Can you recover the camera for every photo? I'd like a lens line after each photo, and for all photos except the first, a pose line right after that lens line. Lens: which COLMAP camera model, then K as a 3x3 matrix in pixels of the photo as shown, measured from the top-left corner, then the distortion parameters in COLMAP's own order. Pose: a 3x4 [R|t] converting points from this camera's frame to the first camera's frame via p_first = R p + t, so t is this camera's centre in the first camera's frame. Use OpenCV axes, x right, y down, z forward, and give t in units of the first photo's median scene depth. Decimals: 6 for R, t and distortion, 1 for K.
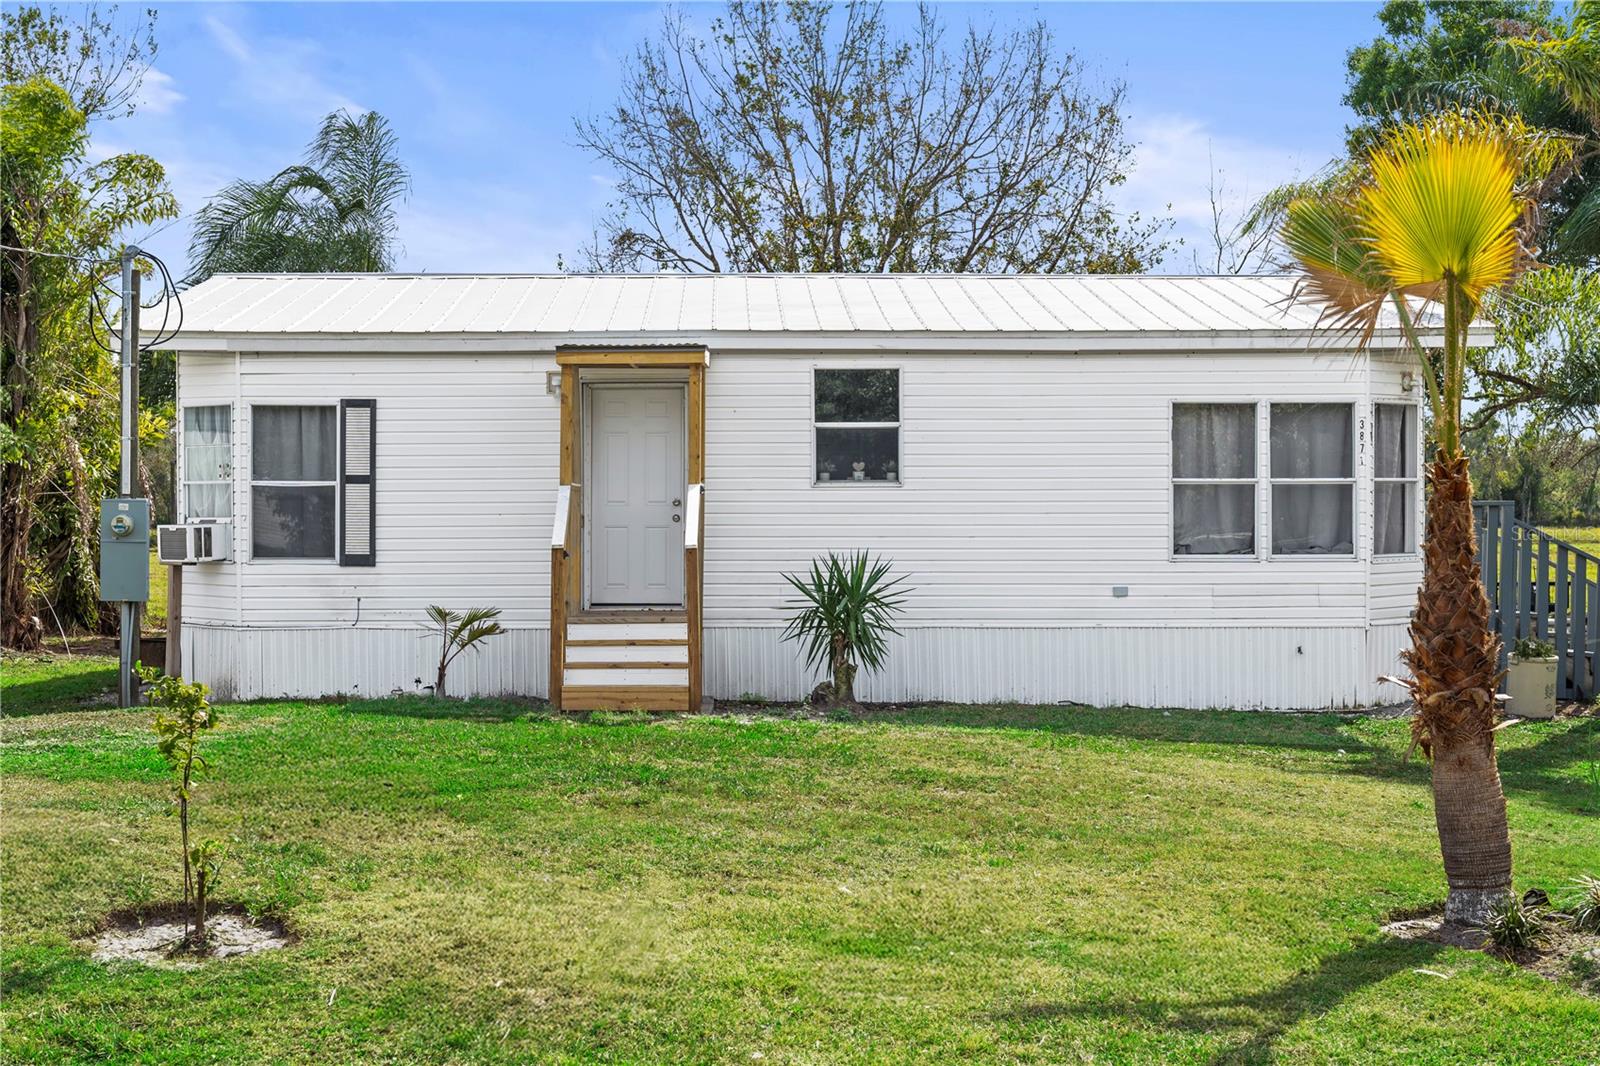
lens RADIAL K [[2320.9, 0, 805.5], [0, 2320.9, 532.8], [0, 0, 1]] dist [0.051627, 0.000000]
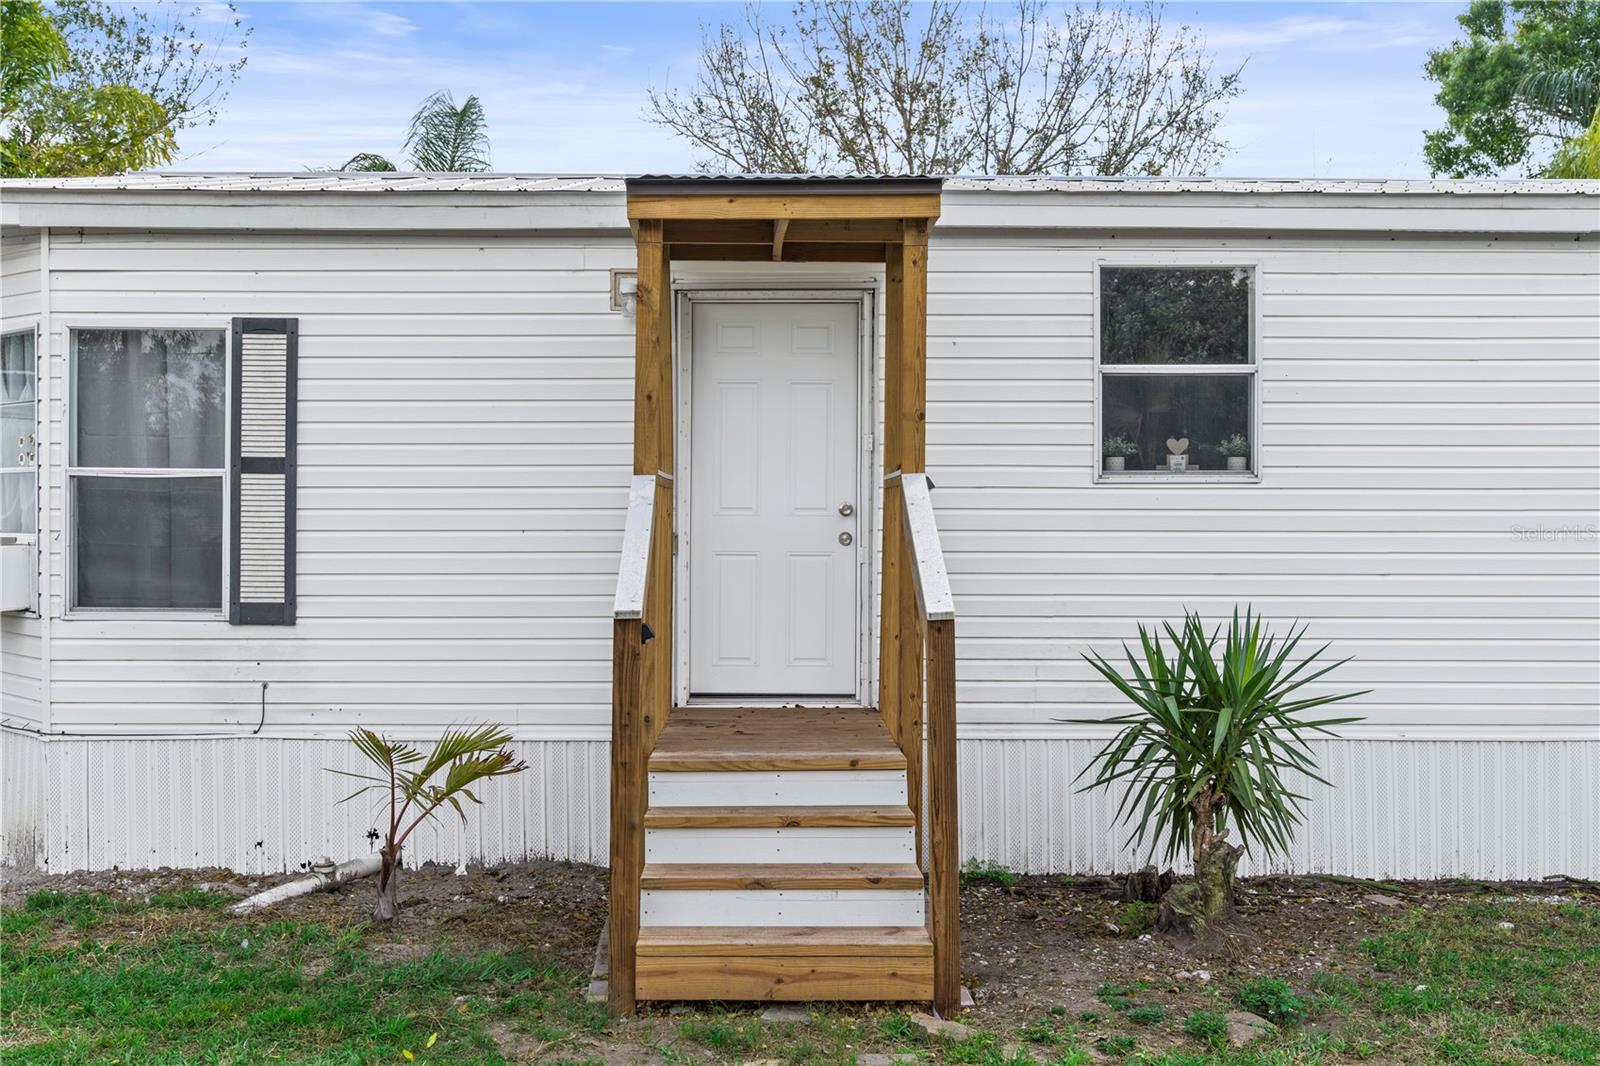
lens RADIAL K [[1696.4, 0, 796.0], [0, 1696.4, 528.6], [0, 0, 1]] dist [0.001202, 0.000000]
pose [[0.999947, 0.004460, -0.009231, -0.063967], [-0.004454, 0.999990, 0.000693, -0.008898], [0.009234, -0.000652, 0.999957, 0.602562]]
